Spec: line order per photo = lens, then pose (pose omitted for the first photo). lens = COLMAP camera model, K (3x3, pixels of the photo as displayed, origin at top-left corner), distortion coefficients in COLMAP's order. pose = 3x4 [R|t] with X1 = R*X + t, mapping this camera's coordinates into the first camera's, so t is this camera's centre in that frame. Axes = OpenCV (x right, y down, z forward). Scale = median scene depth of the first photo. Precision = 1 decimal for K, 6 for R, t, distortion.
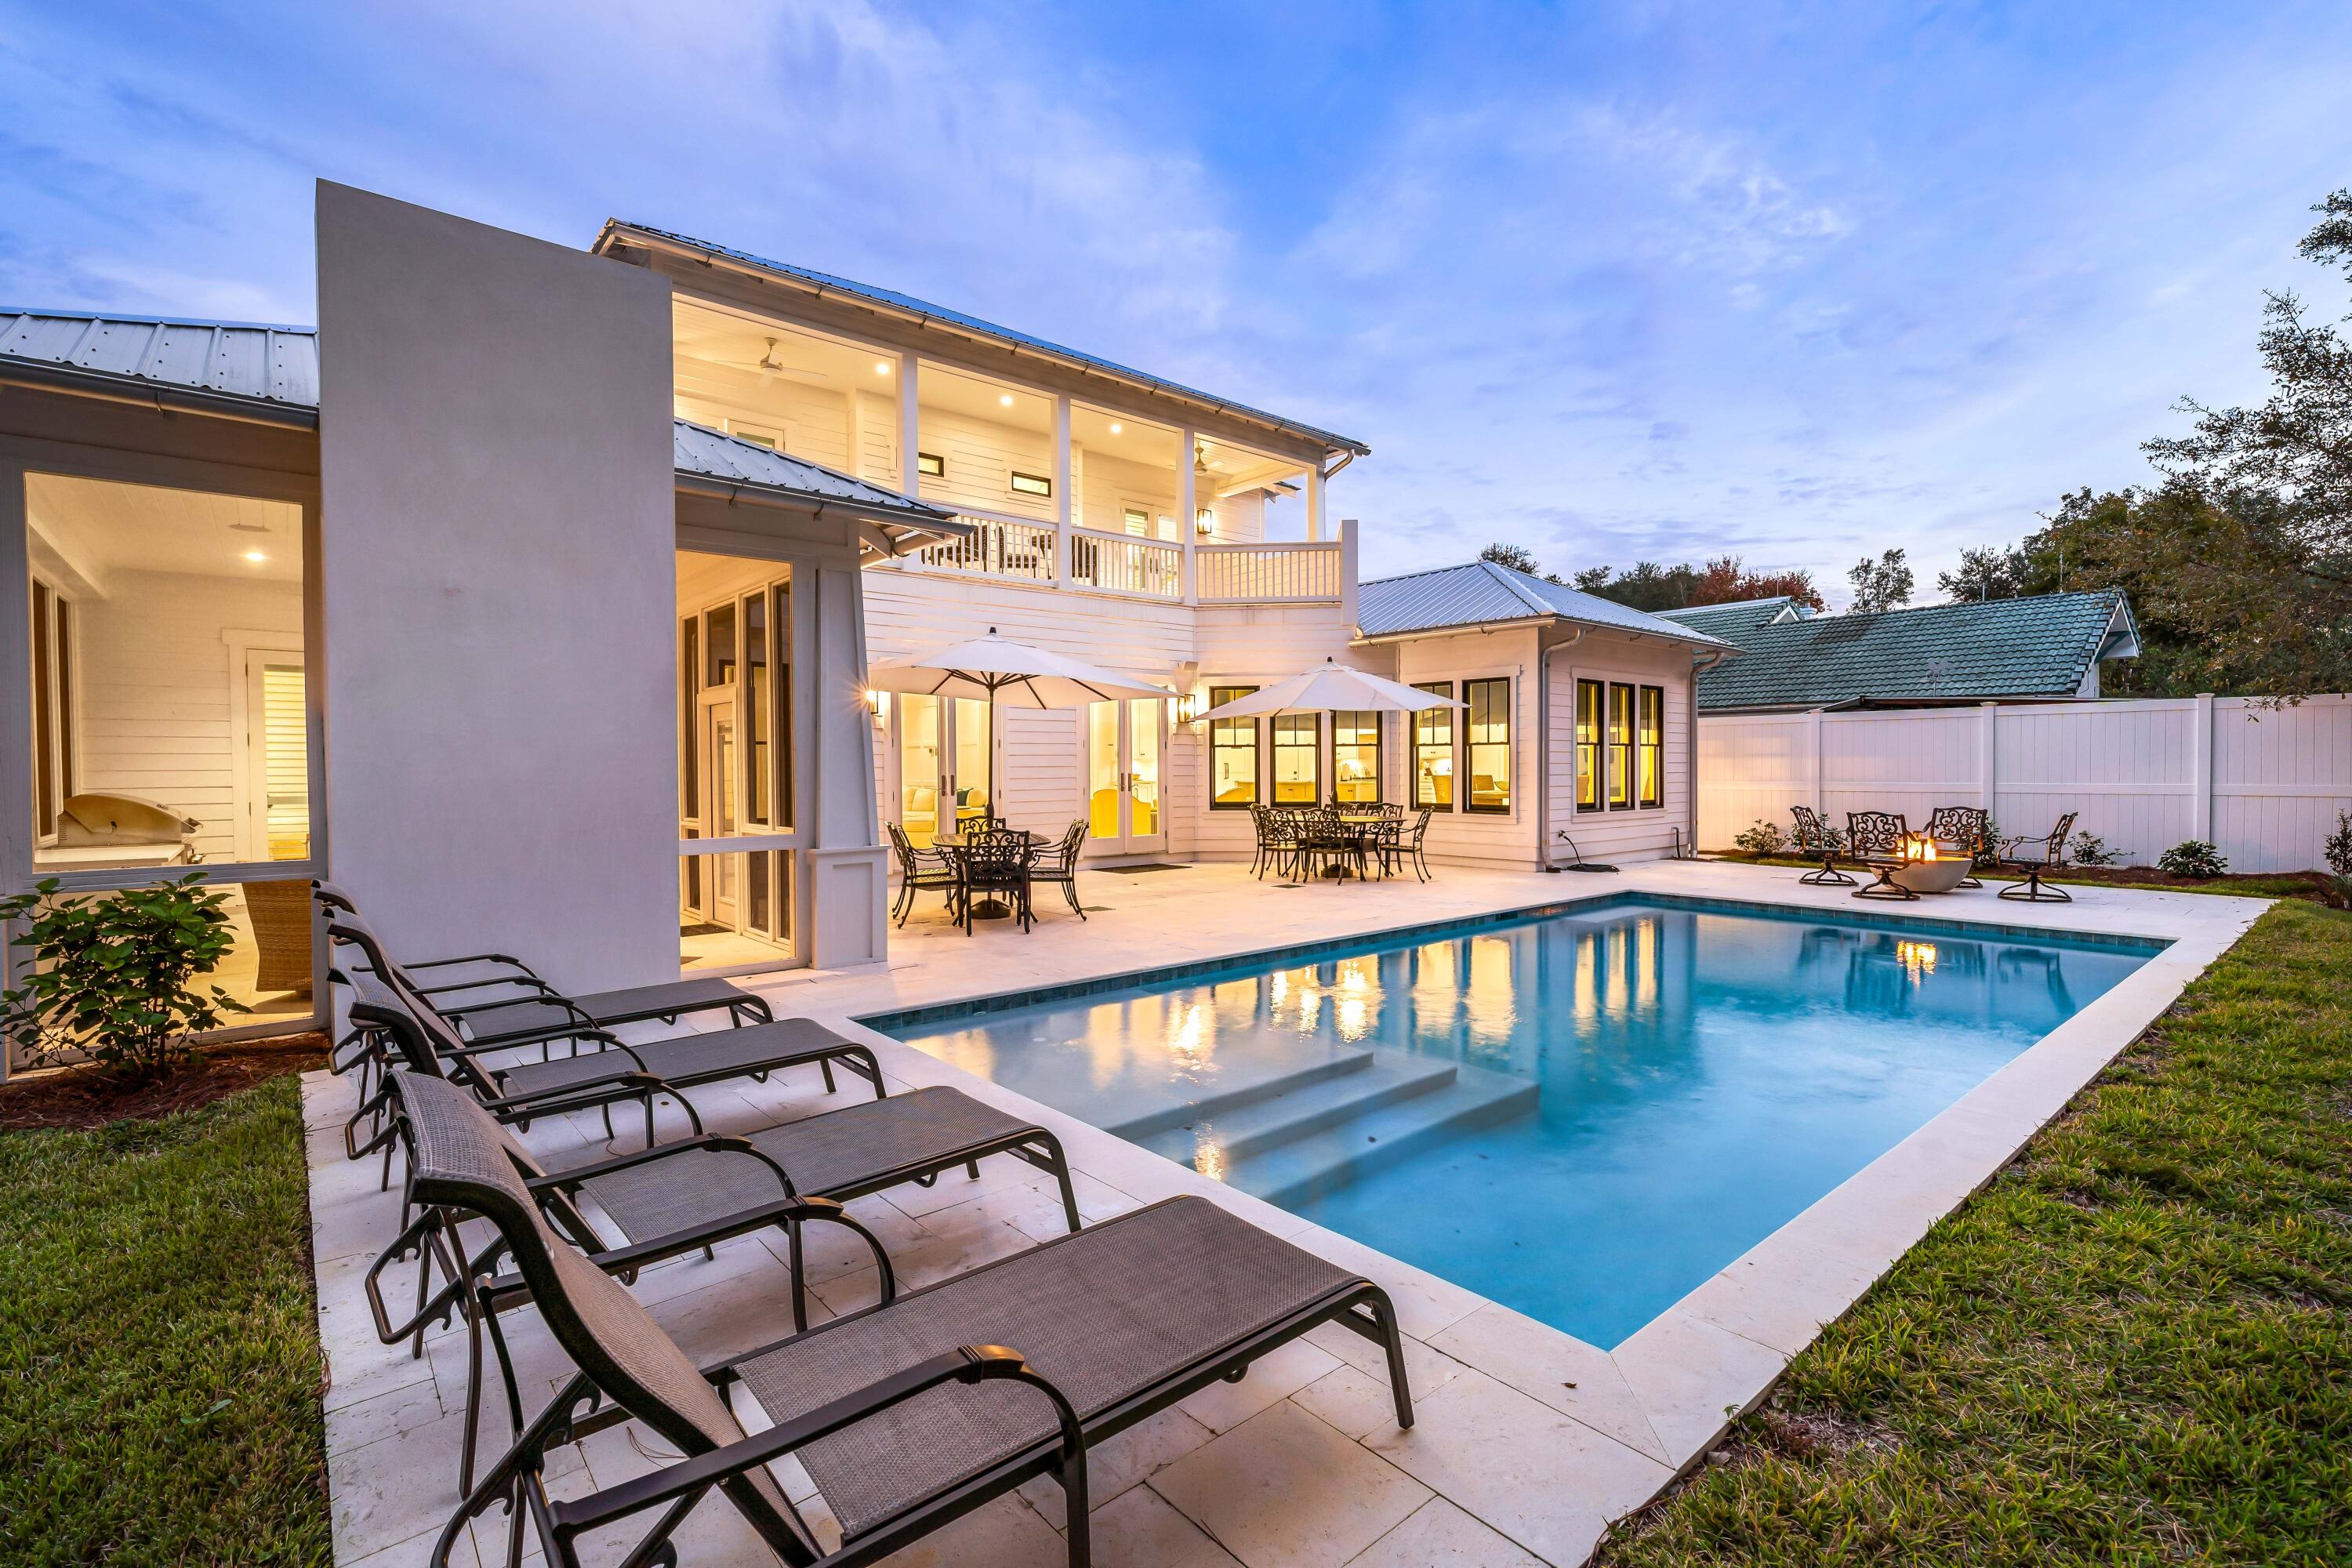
lens RADIAL K [[1059.7, 0, 1176.0], [0, 1059.7, 784.0], [0, 0, 1]] dist [-0.000016, -0.000008]
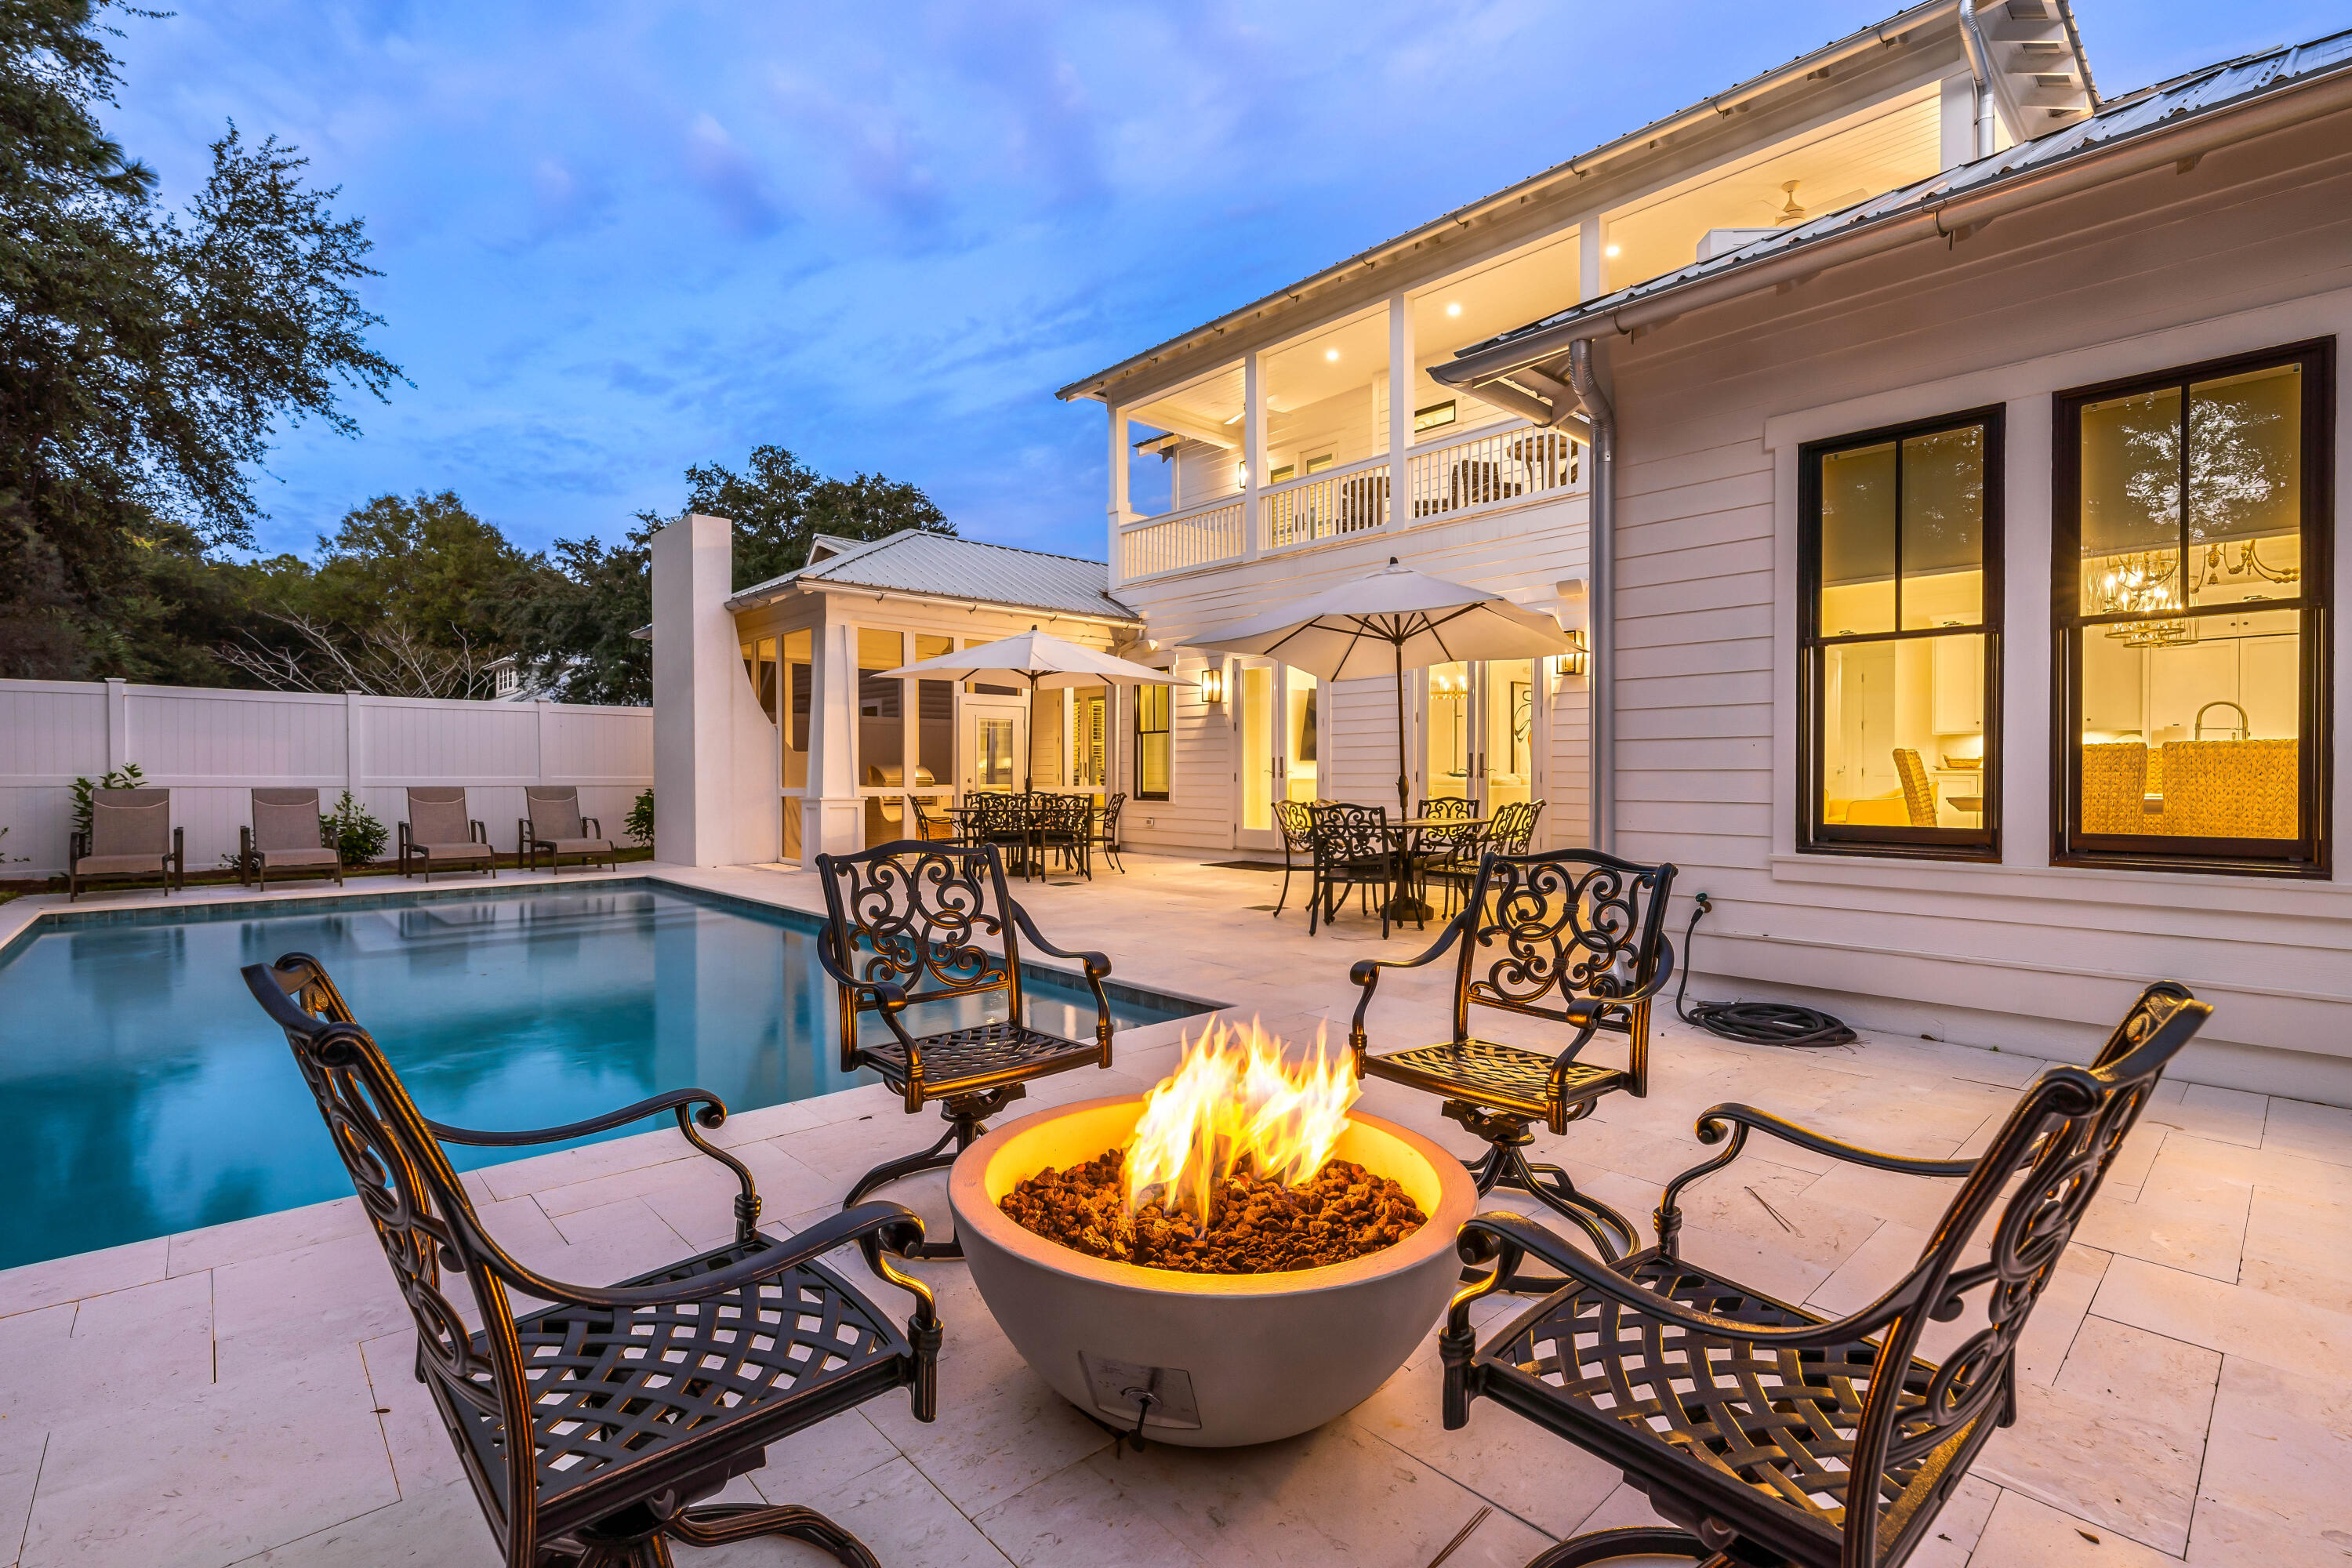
lens RADIAL K [[1059.7, 0, 1176.0], [0, 1059.7, 784.0], [0, 0, 1]] dist [-0.000016, -0.000008]
pose [[0.042525, 0.032900, -0.998554, 0.601803], [-0.026368, 0.999146, 0.031797, 0.001631], [0.998747, 0.024978, 0.043356, 0.780517]]
